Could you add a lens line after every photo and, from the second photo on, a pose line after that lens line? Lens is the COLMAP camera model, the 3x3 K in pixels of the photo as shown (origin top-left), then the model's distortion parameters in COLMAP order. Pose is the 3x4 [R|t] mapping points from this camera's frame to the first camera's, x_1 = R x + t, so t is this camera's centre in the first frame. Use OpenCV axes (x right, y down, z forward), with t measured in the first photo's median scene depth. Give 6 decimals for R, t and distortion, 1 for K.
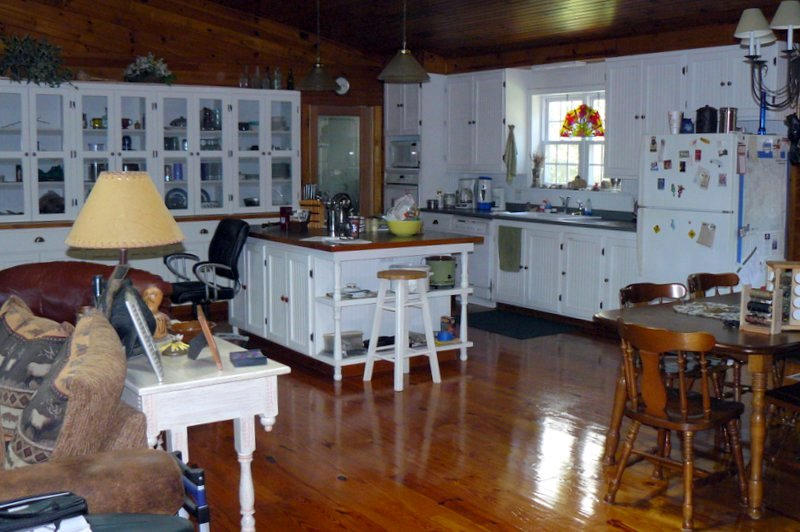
lens RADIAL K [[894.1, 0, 403.0], [0, 894.1, 267.7], [0, 0, 1]] dist [-0.154286, 0.081540]
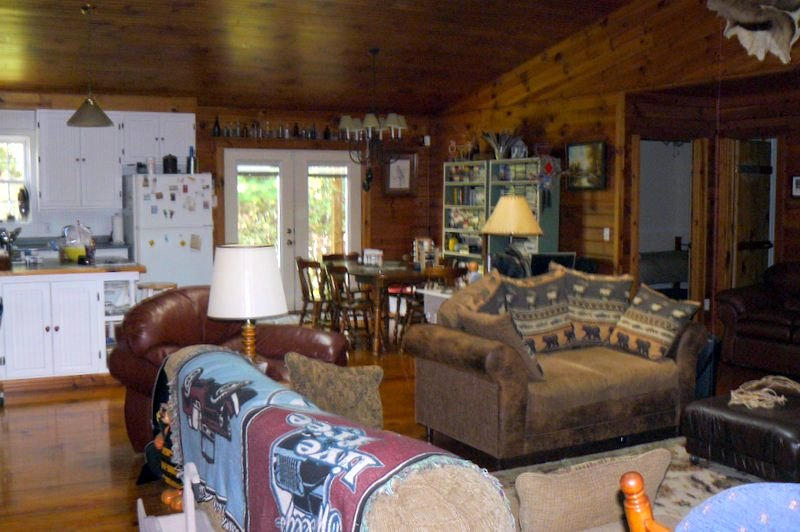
lens RADIAL K [[894.1, 0, 403.0], [0, 894.1, 267.7], [0, 0, 1]] dist [-0.154286, 0.081540]
pose [[0.125449, -0.081912, 0.988713, -0.818510], [0.124013, 0.990064, 0.066289, -0.038566], [-0.984319, 0.114297, 0.134360, 0.345646]]
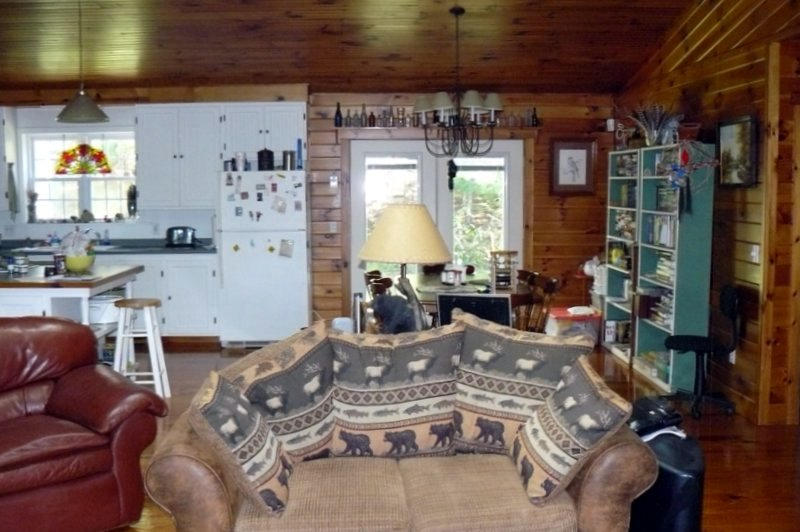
lens RADIAL K [[894.1, 0, 403.0], [0, 894.1, 267.7], [0, 0, 1]] dist [-0.154286, 0.081540]
pose [[0.543492, -0.080753, 0.835521, -0.495683], [0.111855, 0.993452, 0.023257, -0.015807], [-0.831928, 0.080818, 0.548966, 0.103532]]
